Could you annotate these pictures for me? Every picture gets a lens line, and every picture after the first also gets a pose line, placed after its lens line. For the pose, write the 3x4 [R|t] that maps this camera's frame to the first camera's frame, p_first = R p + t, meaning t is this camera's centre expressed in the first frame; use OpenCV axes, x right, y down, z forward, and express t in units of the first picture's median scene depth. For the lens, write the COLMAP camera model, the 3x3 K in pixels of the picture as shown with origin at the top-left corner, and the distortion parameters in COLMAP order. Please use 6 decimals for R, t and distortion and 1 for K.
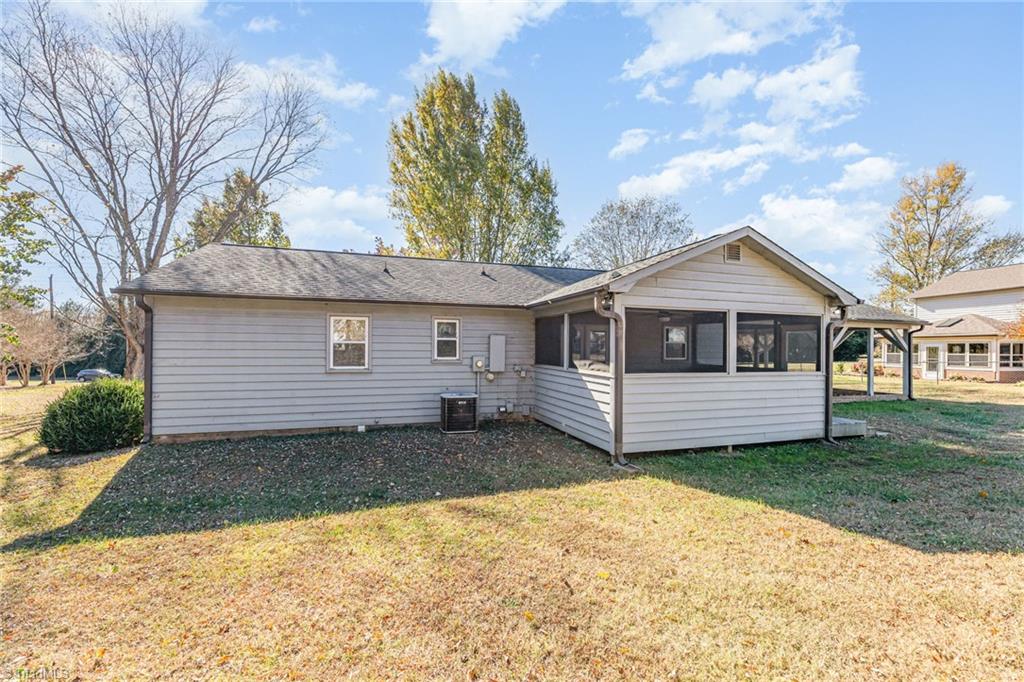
lens RADIAL K [[410.3, 0, 513.4], [0, 410.3, 339.6], [0, 0, 1]] dist [0.000835, 0.000203]
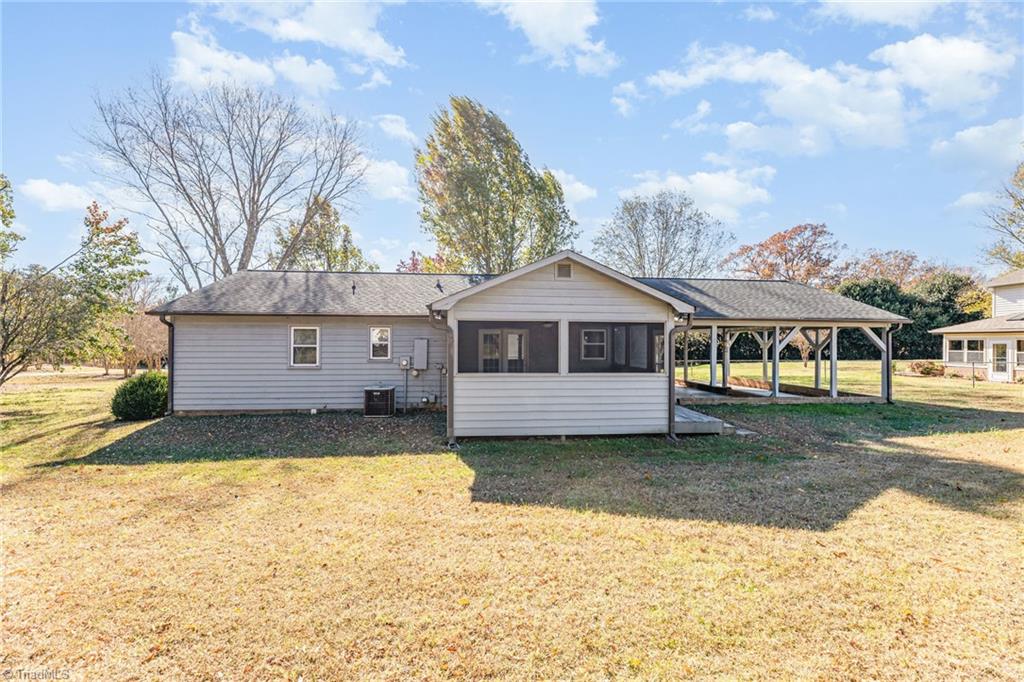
lens RADIAL K [[410.3, 0, 513.4], [0, 410.3, 339.6], [0, 0, 1]] dist [0.000835, 0.000203]
pose [[0.976712, -0.003718, -0.214521, 0.548851], [0.007109, 0.999862, 0.015039, -0.029286], [0.214435, -0.016214, 0.976604, -0.148013]]
